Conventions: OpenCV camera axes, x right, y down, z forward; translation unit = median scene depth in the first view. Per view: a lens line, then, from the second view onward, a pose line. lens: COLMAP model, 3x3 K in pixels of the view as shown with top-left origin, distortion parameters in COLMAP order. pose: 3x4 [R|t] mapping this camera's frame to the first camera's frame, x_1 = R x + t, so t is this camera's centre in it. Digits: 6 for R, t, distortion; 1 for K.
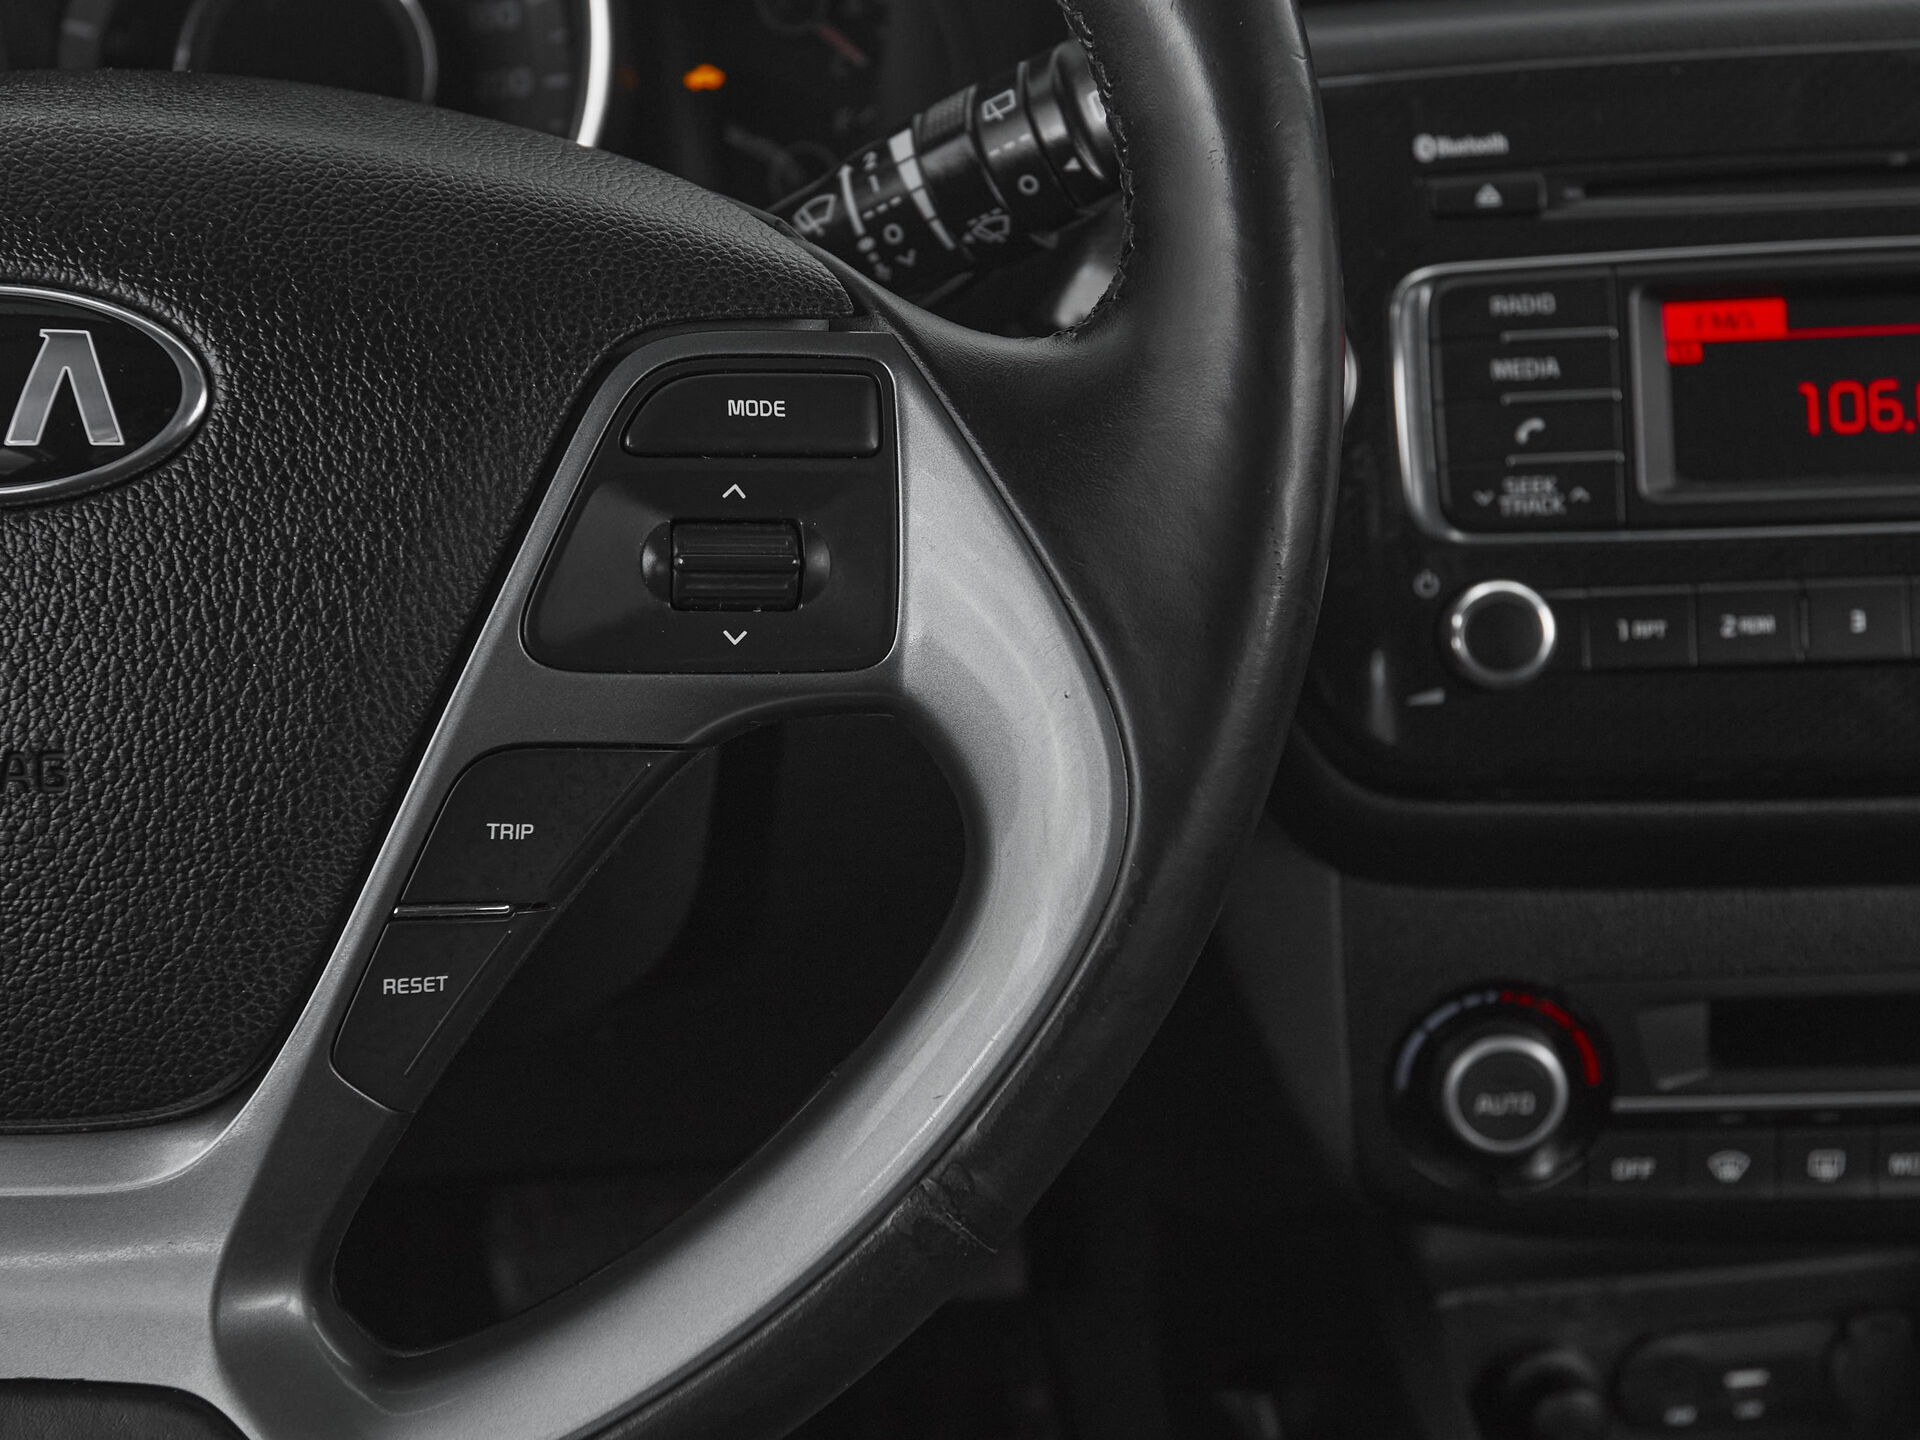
lens RADIAL K [[2374.3, 0, 764.9], [0, 2374.3, 792.8], [0, 0, 1]] dist [-0.055725, -0.030999]
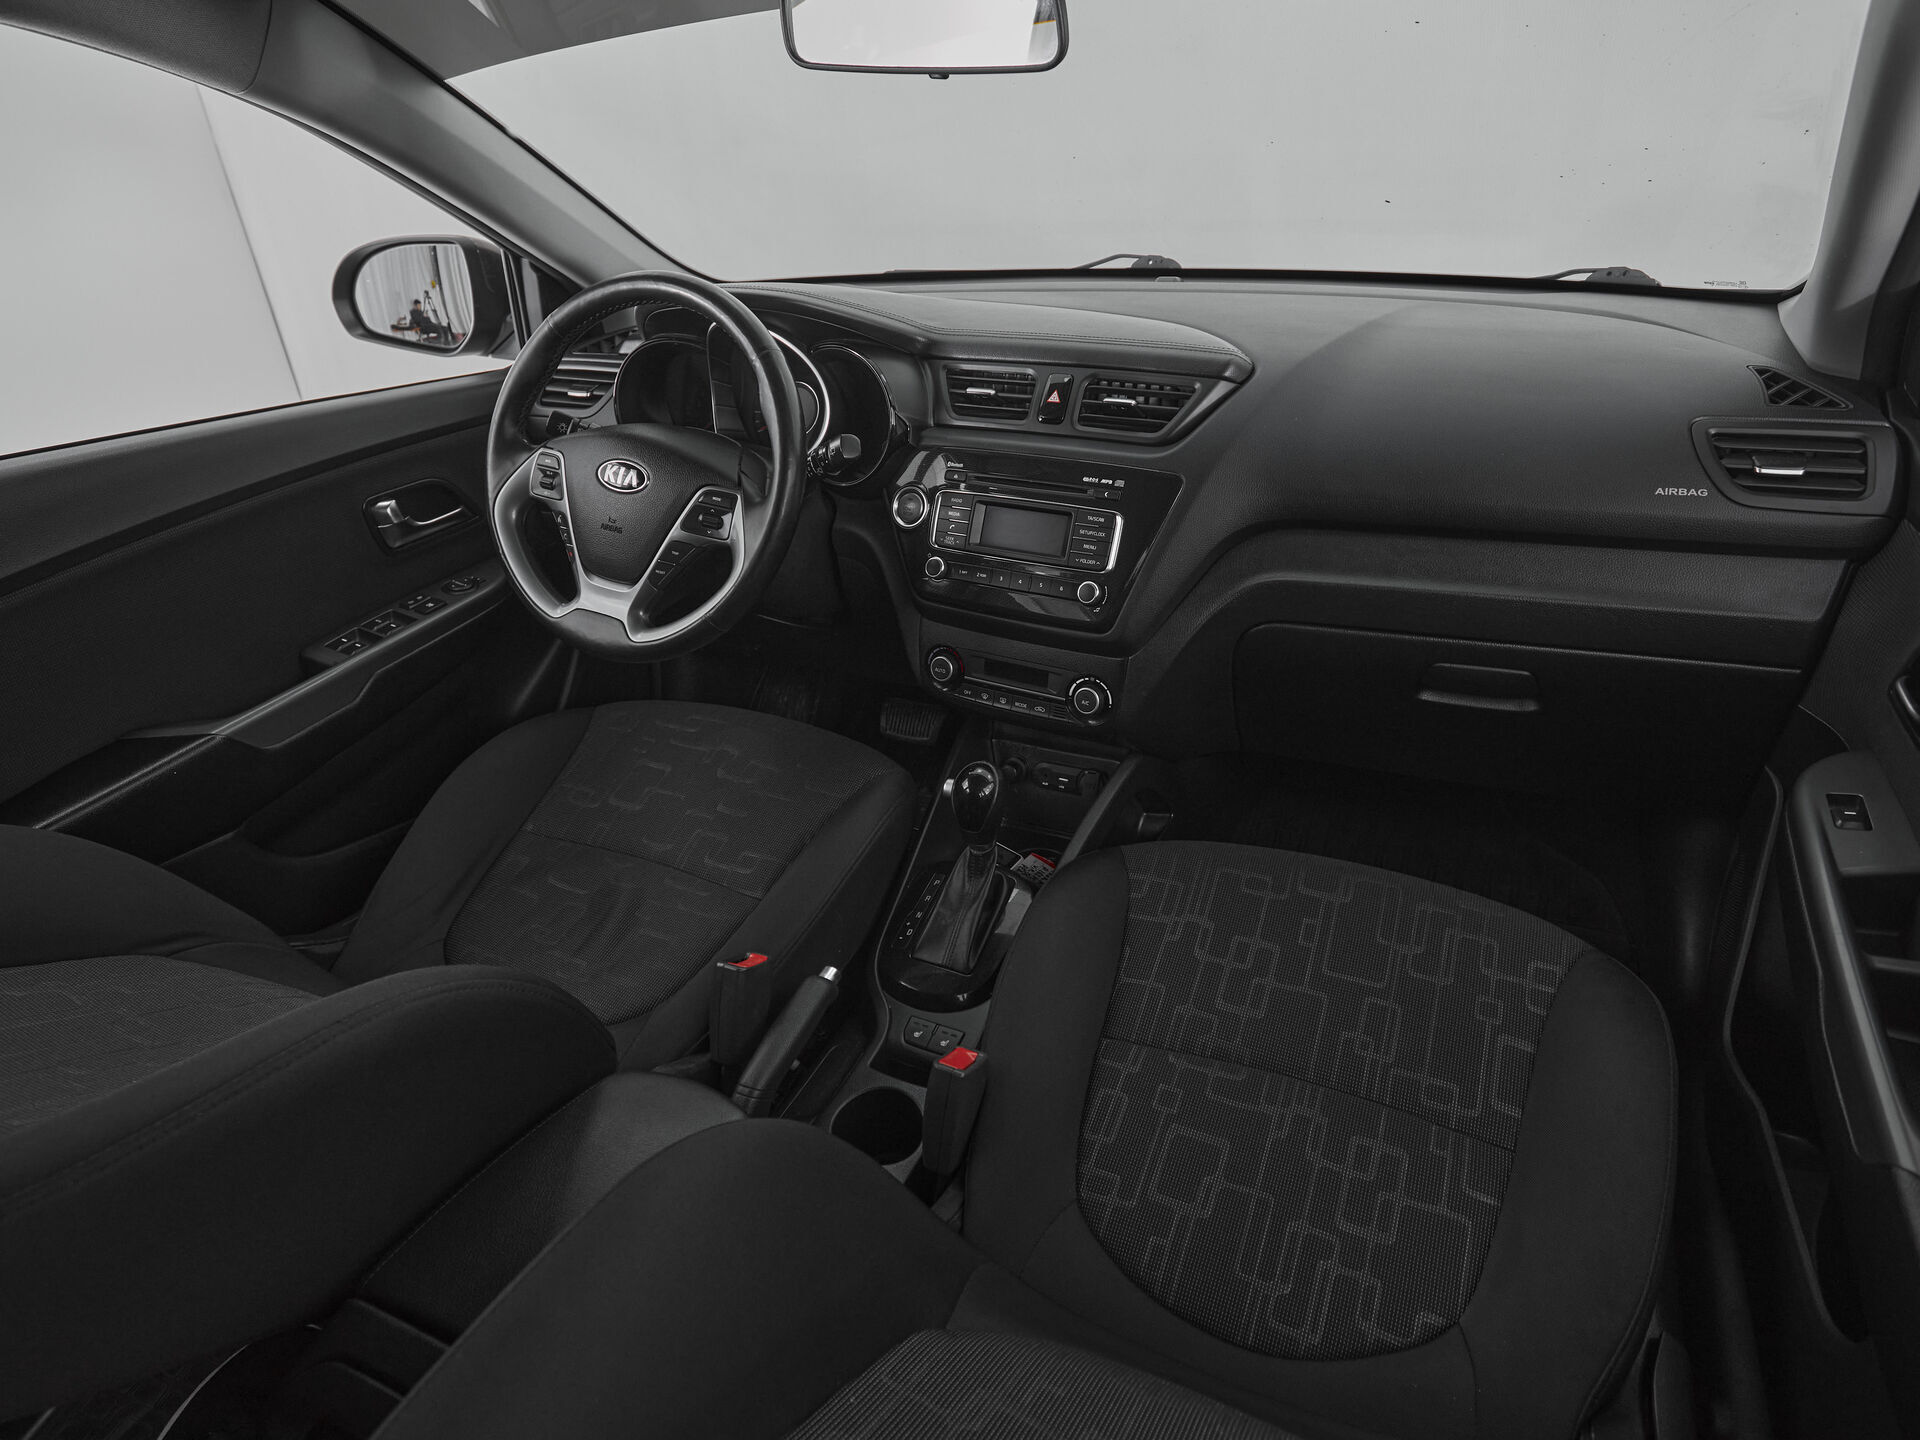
lens RADIAL K [[1131.3, 0, 968.6], [0, 1131.3, 721.4], [0, 0, 1]] dist [-0.001637, -0.000670]
pose [[0.893702, 0.238255, -0.380174, 1.320492], [-0.208530, 0.970844, 0.118223, -0.049315], [0.397257, -0.026379, 0.917328, -1.098476]]
